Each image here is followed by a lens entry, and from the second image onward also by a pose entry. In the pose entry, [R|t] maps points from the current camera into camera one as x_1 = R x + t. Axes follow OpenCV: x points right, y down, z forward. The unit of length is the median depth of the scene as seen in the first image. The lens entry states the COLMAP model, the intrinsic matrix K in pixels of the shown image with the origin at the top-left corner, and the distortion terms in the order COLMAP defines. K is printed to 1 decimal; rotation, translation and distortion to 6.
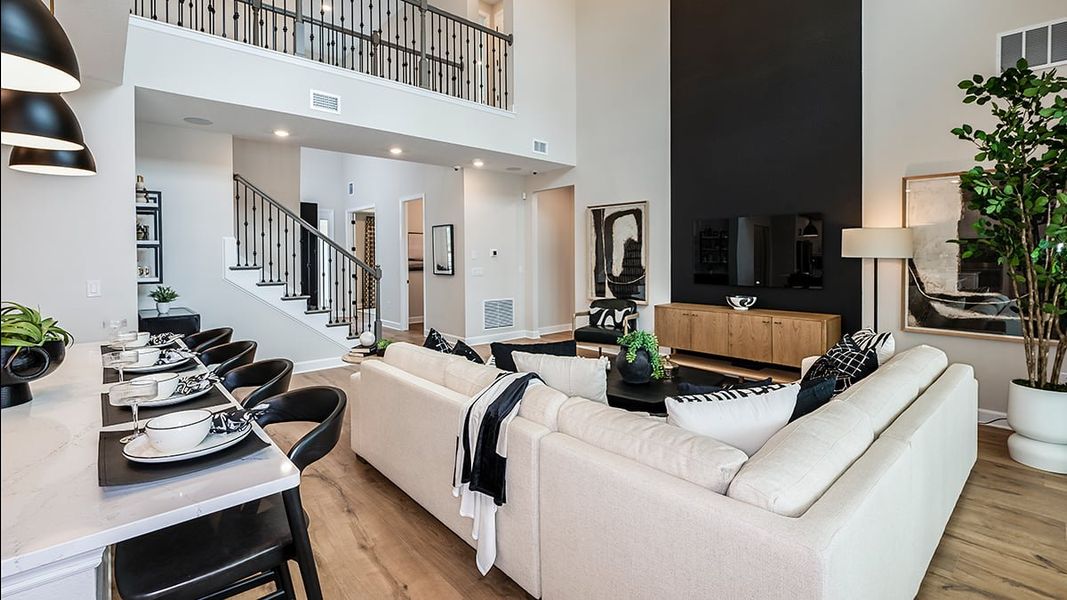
lens RADIAL K [[439.0, 0, 533.7], [0, 439.0, 264.2], [0, 0, 1]] dist [0.000217, -0.000101]
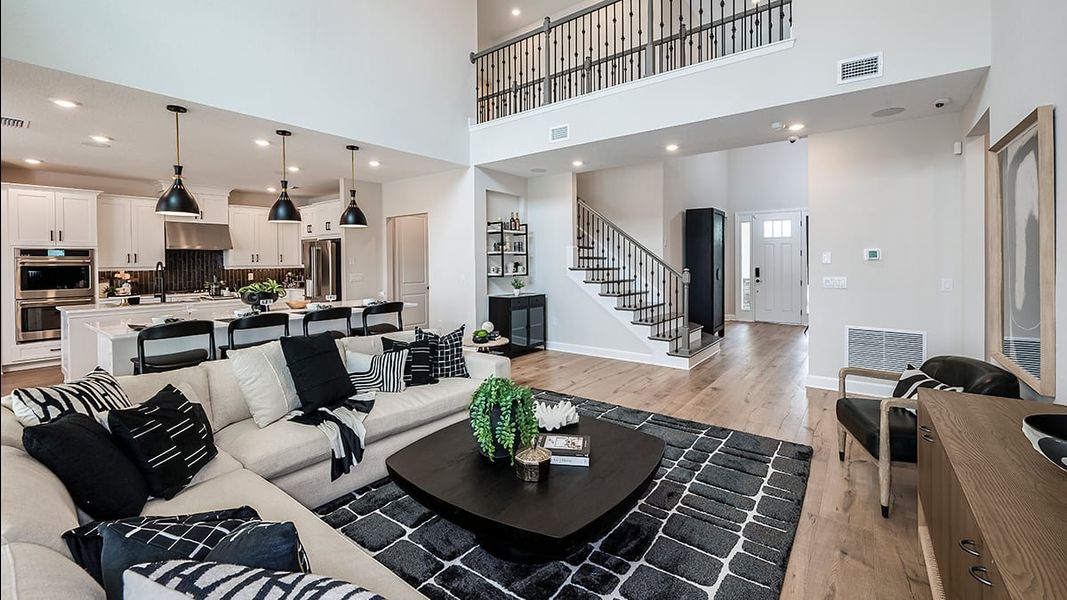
lens RADIAL K [[439.0, 0, 533.7], [0, 439.0, 264.2], [0, 0, 1]] dist [0.000217, -0.000101]
pose [[0.180653, 0.007203, -0.983520, 0.642733], [-0.015782, 0.999866, 0.004424, -0.009977], [0.983420, 0.014722, 0.180743, 0.615024]]
